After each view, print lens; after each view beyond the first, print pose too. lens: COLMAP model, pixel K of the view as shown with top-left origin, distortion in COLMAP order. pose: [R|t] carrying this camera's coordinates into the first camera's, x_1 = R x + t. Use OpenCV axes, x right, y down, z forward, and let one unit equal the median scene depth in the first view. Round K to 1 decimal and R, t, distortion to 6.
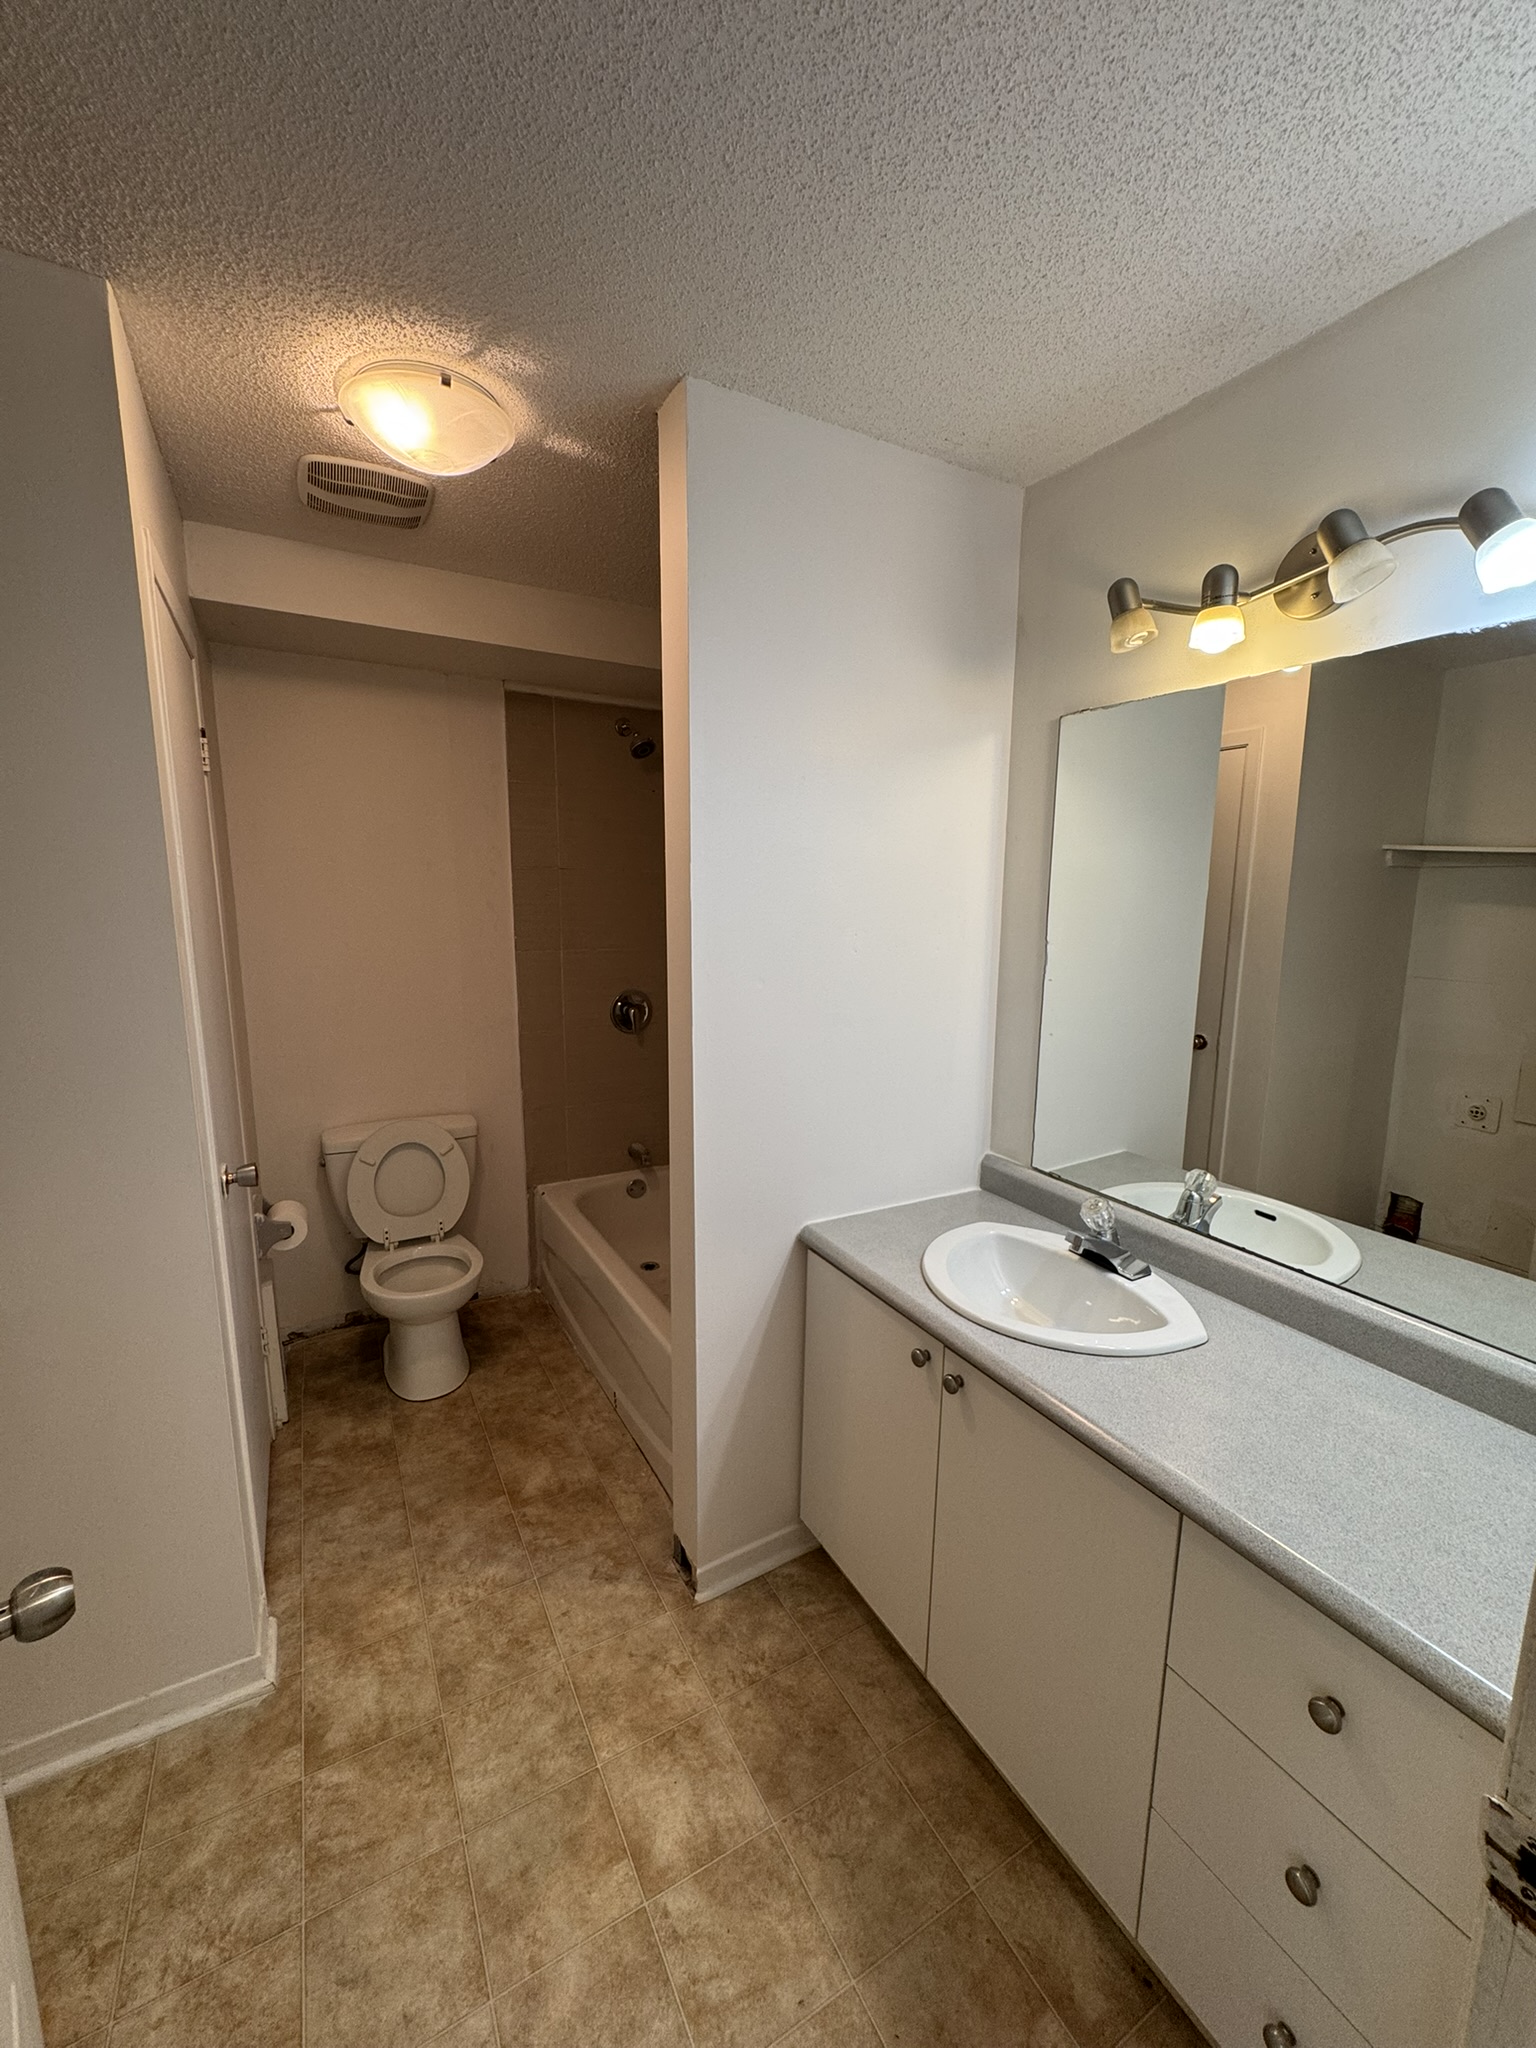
lens RADIAL K [[813.2, 0, 766.0], [0, 813.2, 1019.5], [0, 0, 1]] dist [-0.001078, 0.000470]
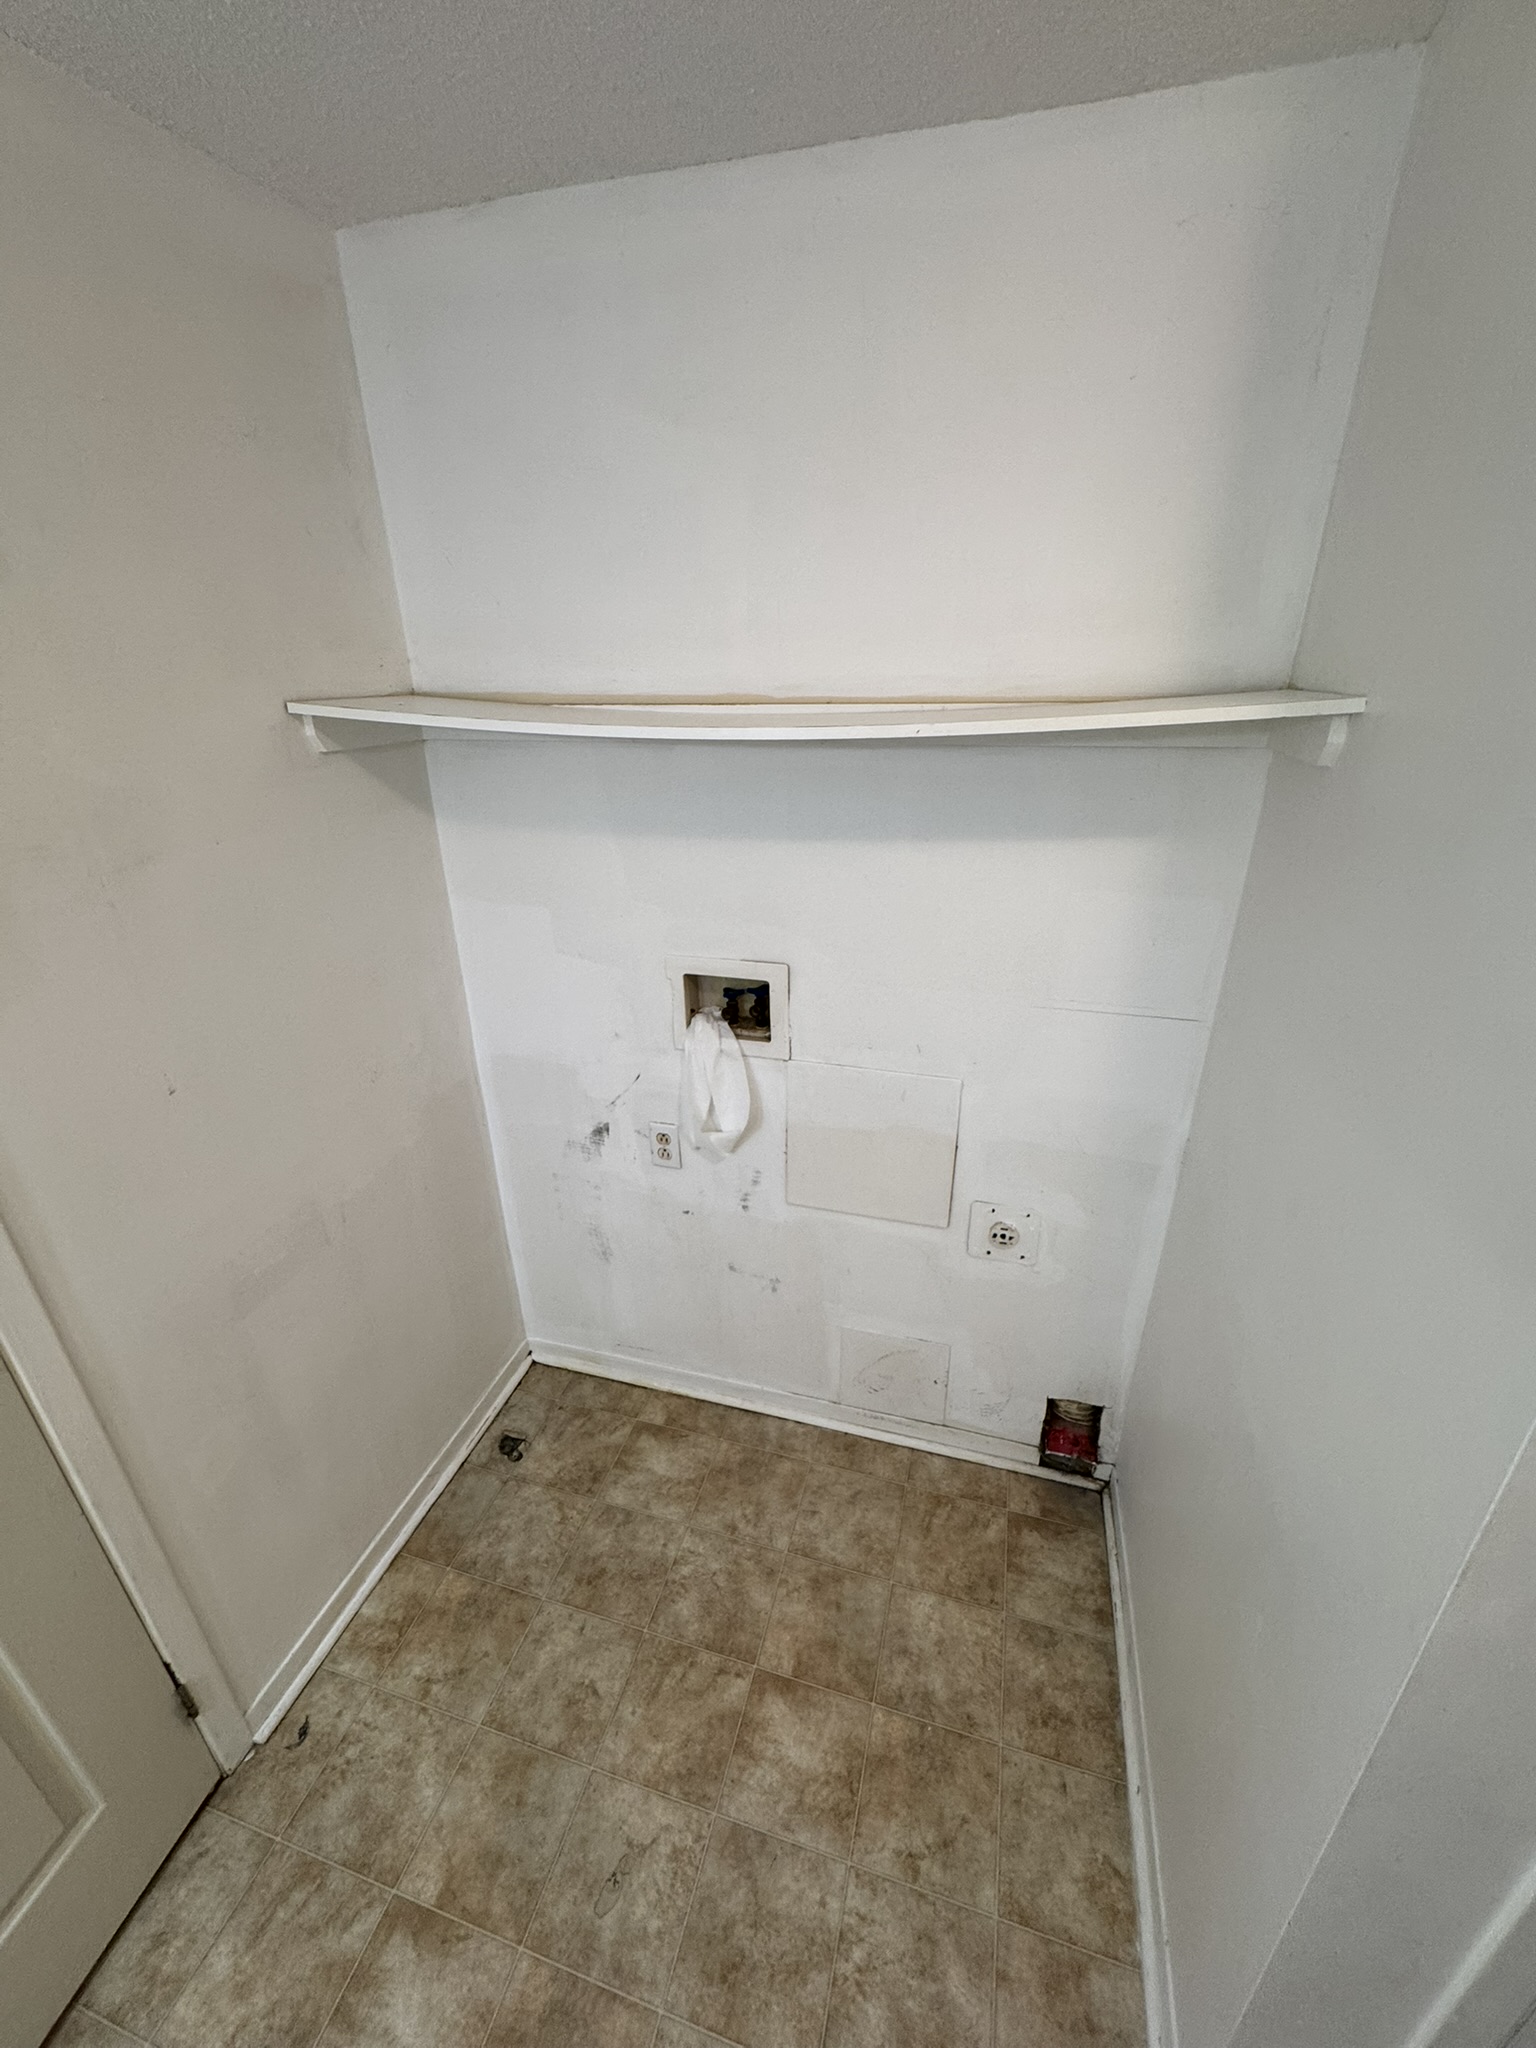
lens RADIAL K [[813.2, 0, 770.3], [0, 813.2, 1024.8], [0, 0, 1]] dist [-0.001078, 0.000470]
pose [[-0.709878, 0.286457, -0.643440, 0.313025], [-0.105583, 0.859953, 0.499333, -0.342962], [0.696365, 0.422402, -0.580217, 1.157465]]
